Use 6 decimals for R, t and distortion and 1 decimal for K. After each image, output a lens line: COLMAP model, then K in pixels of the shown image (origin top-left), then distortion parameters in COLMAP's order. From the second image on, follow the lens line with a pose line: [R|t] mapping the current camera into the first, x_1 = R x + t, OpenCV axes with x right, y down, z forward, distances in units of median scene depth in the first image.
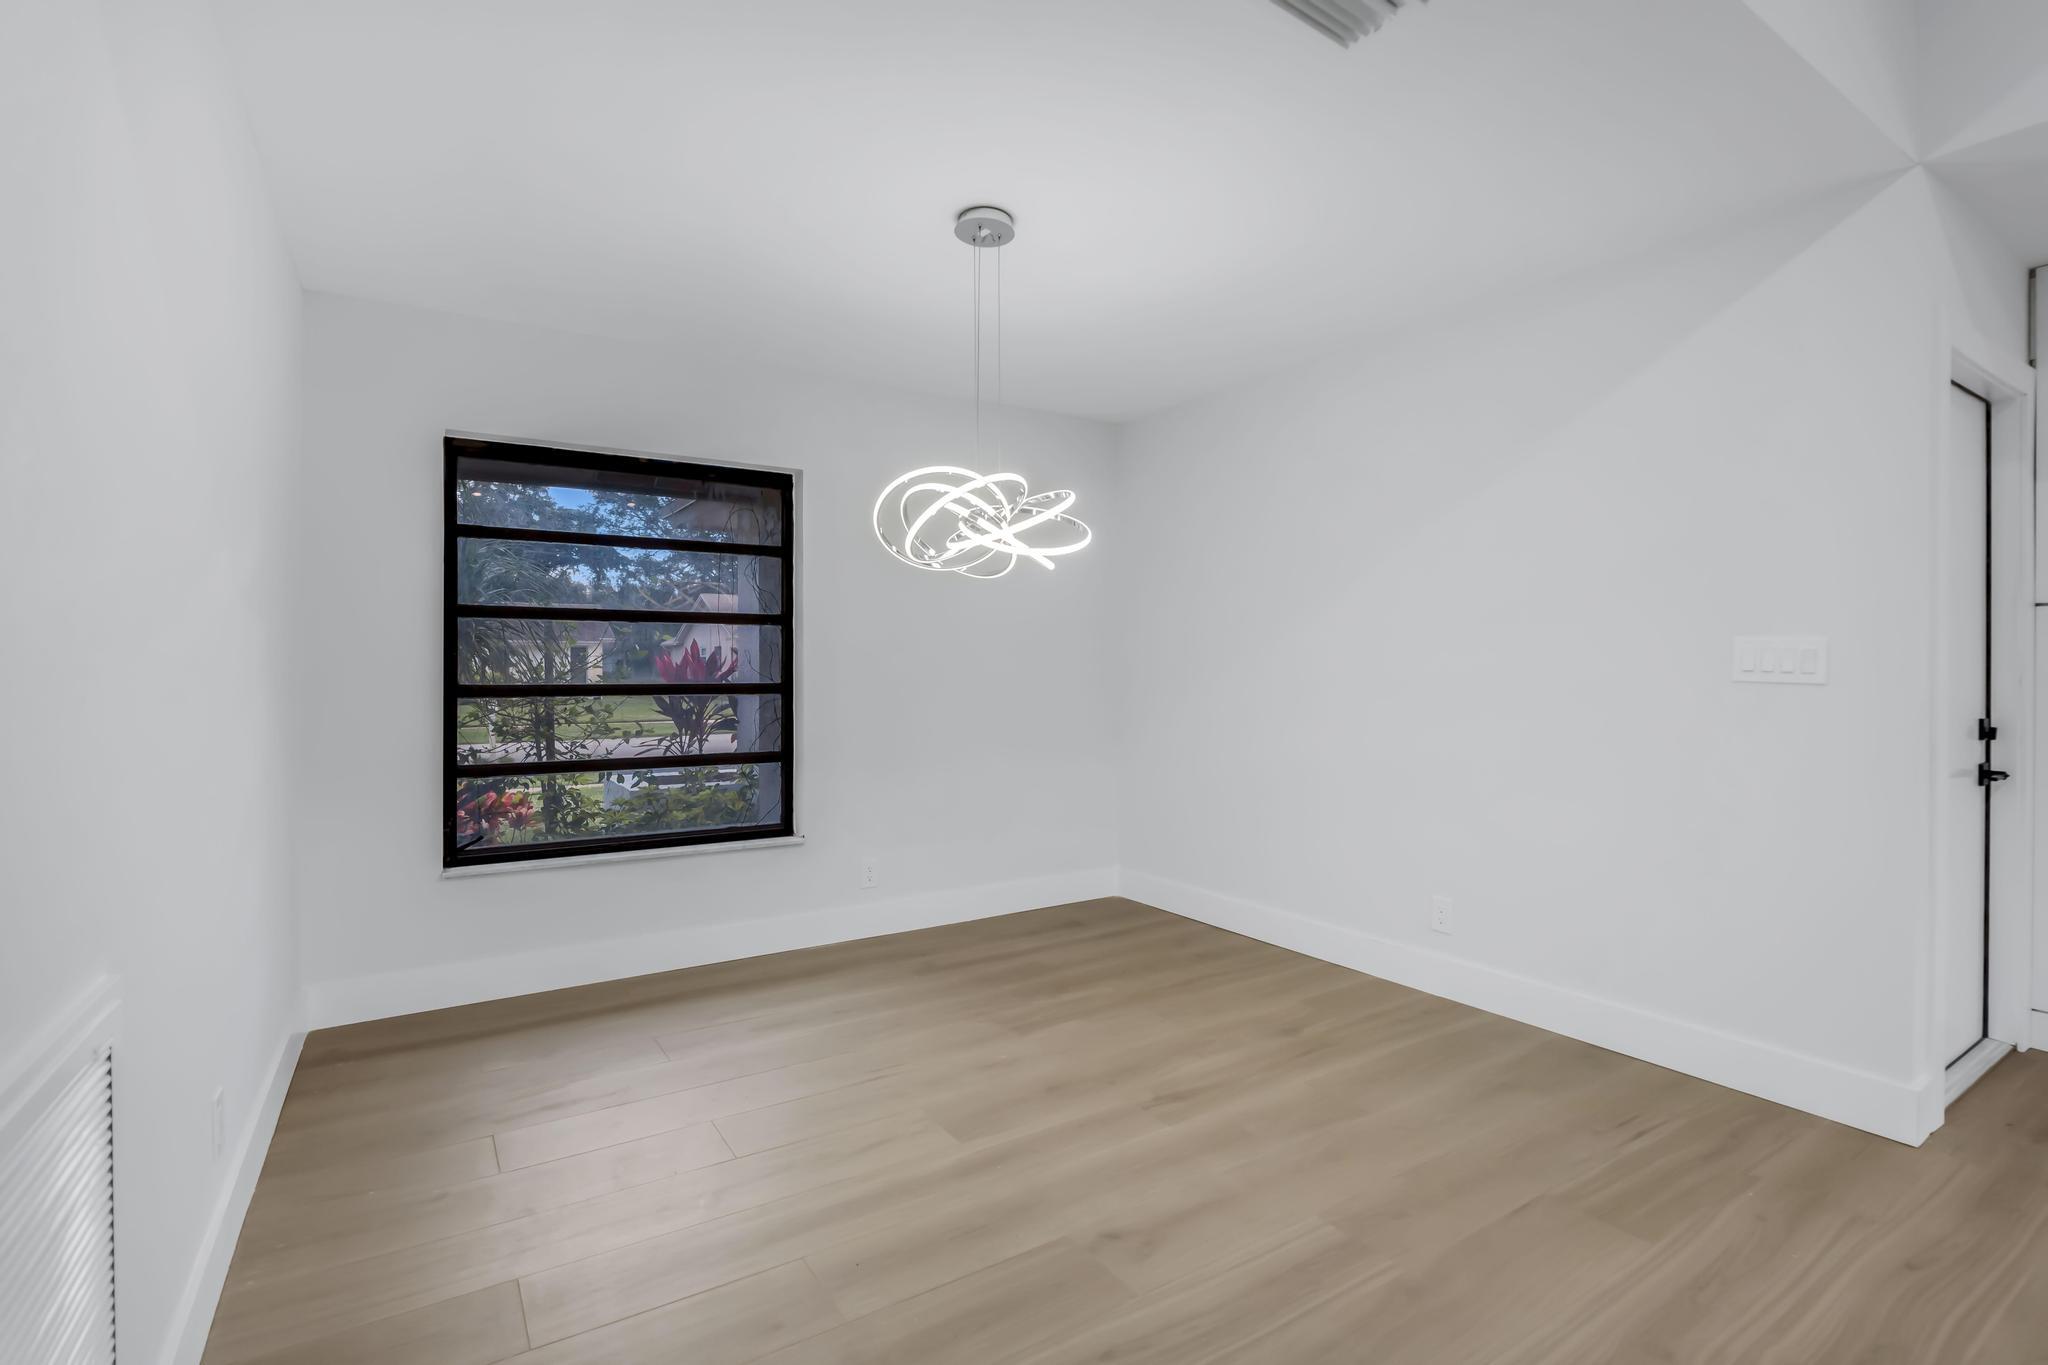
lens RADIAL K [[946.8, 0, 1010.0], [0, 946.8, 669.5], [0, 0, 1]] dist [-0.015936, 0.000030]
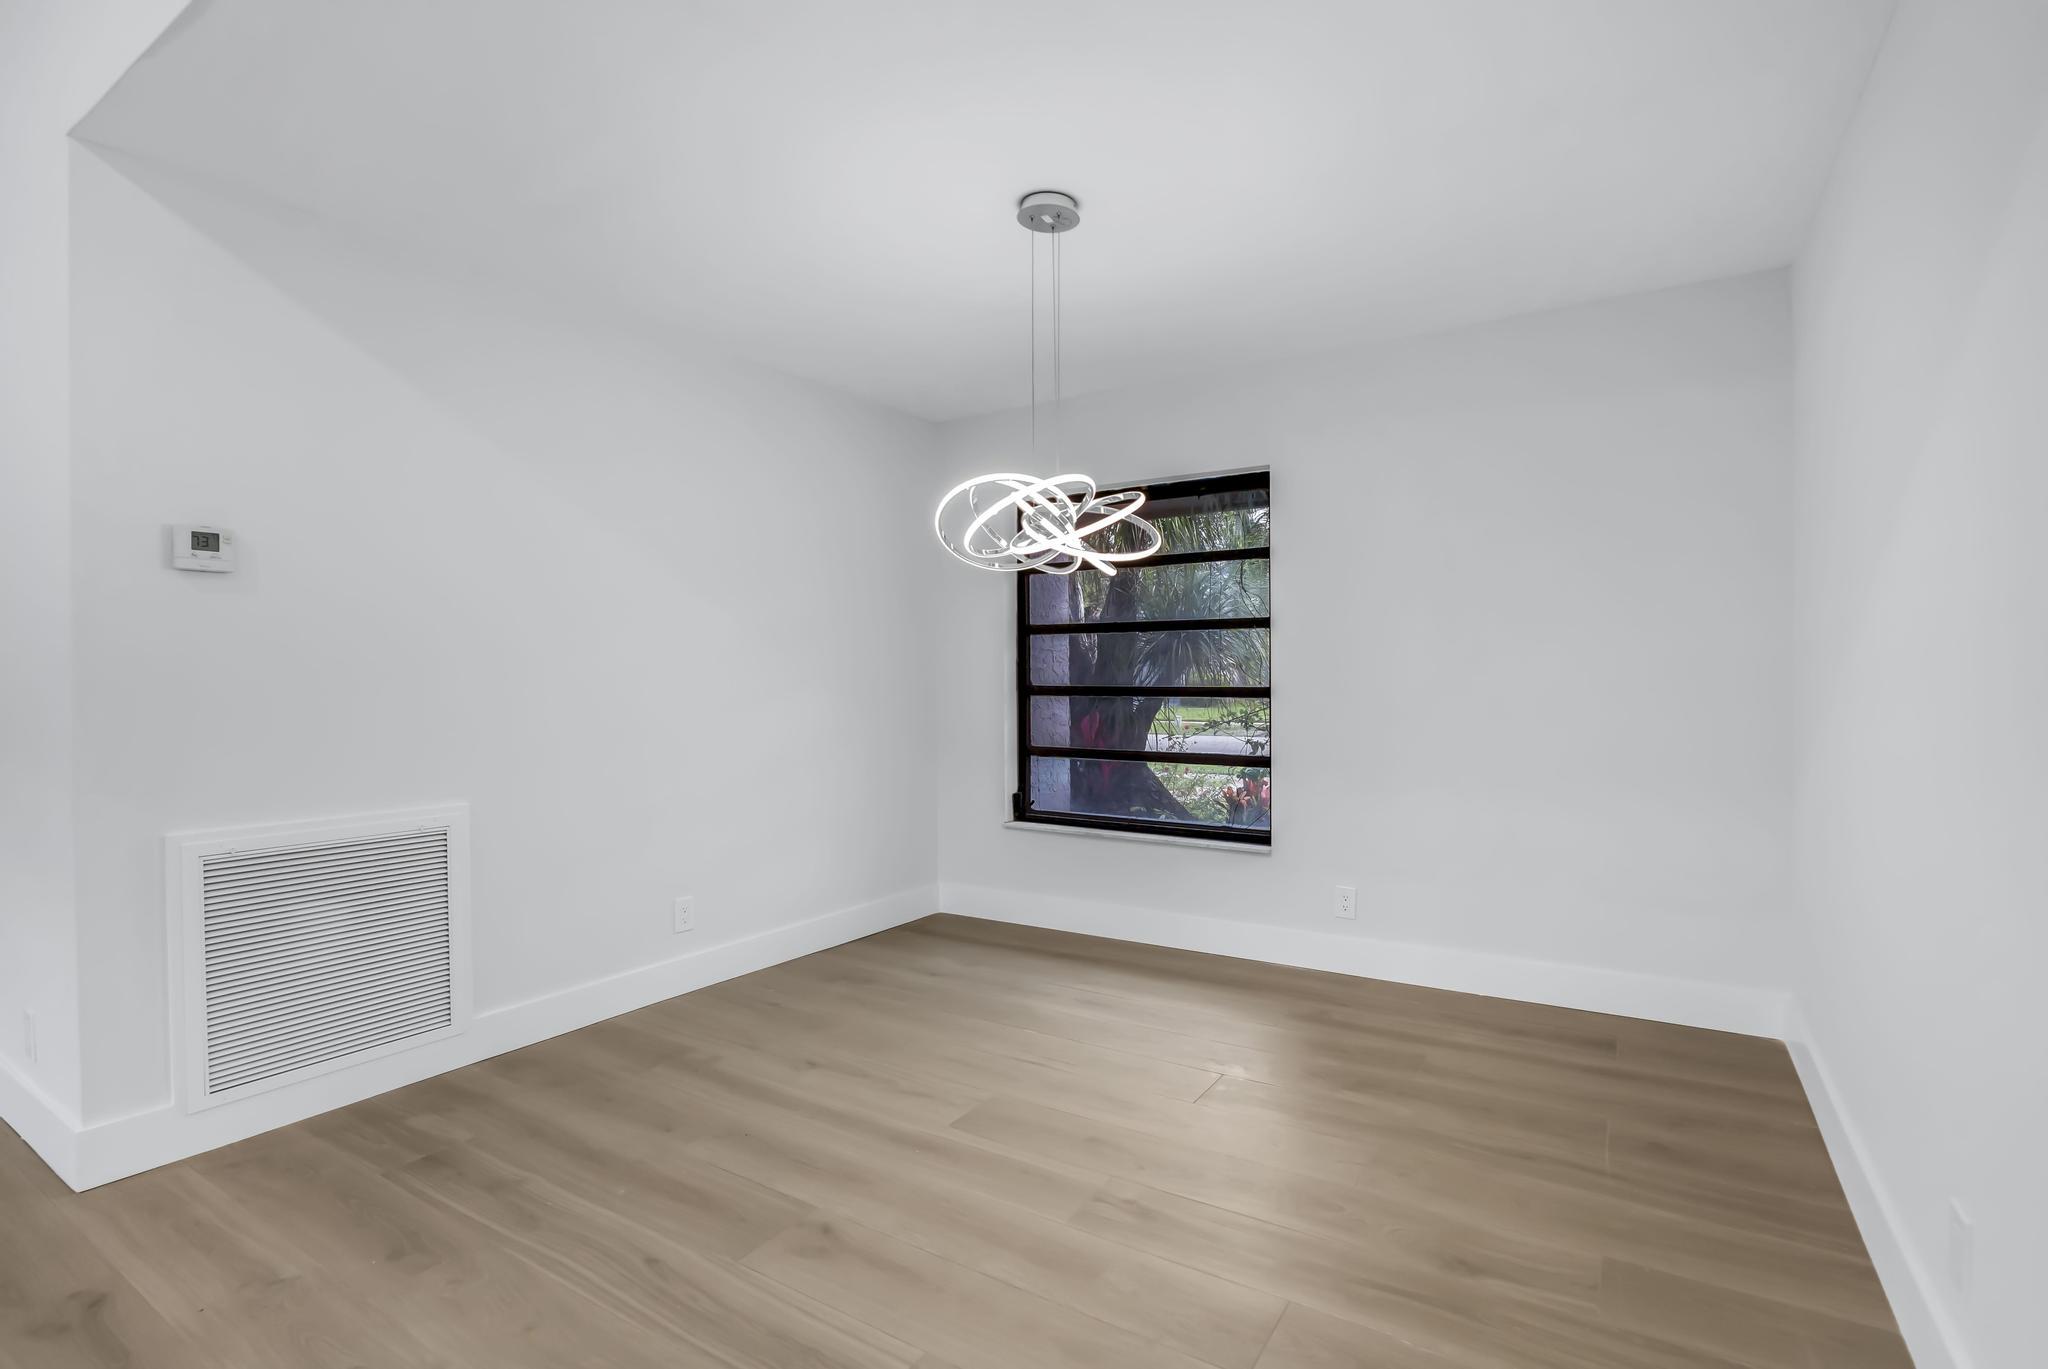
lens RADIAL K [[951.0, 0, 1040.1], [0, 951.0, 674.2], [0, 0, 1]] dist [-0.017069, 0.000136]
pose [[0.438354, 0.003515, -0.898796, 0.724748], [0.006322, 0.999956, 0.006994, -0.010284], [0.898780, -0.008748, 0.438312, 0.481406]]
